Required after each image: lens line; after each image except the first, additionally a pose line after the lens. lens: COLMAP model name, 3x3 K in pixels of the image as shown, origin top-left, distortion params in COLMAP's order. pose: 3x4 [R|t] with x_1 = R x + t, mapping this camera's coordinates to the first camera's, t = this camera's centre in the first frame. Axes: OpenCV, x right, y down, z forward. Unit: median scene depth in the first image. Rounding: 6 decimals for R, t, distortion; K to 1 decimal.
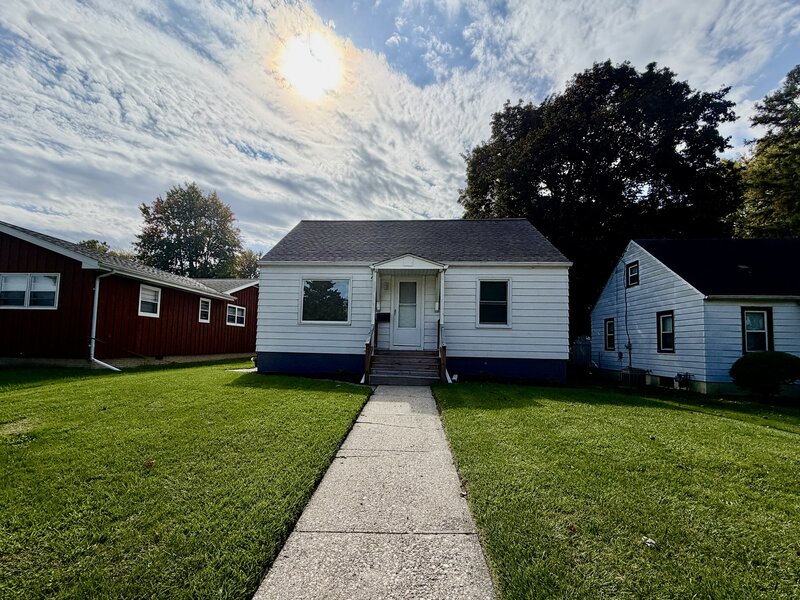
lens RADIAL K [[360.1, 0, 390.9], [0, 360.1, 319.5], [0, 0, 1]] dist [0.001224, 0.000242]
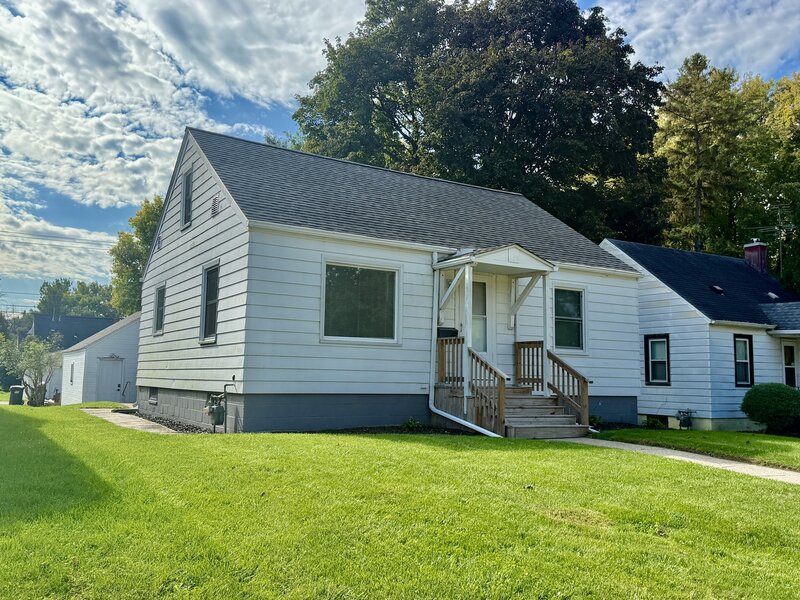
lens RADIAL K [[703.1, 0, 399.5], [0, 703.1, 300.8], [0, 0, 1]] dist [0.004747, -0.002984]
pose [[0.815002, 0.058002, 0.576547, -0.738051], [-0.041286, 0.998261, -0.042065, -0.008825], [-0.577985, 0.010480, 0.815980, 0.036276]]
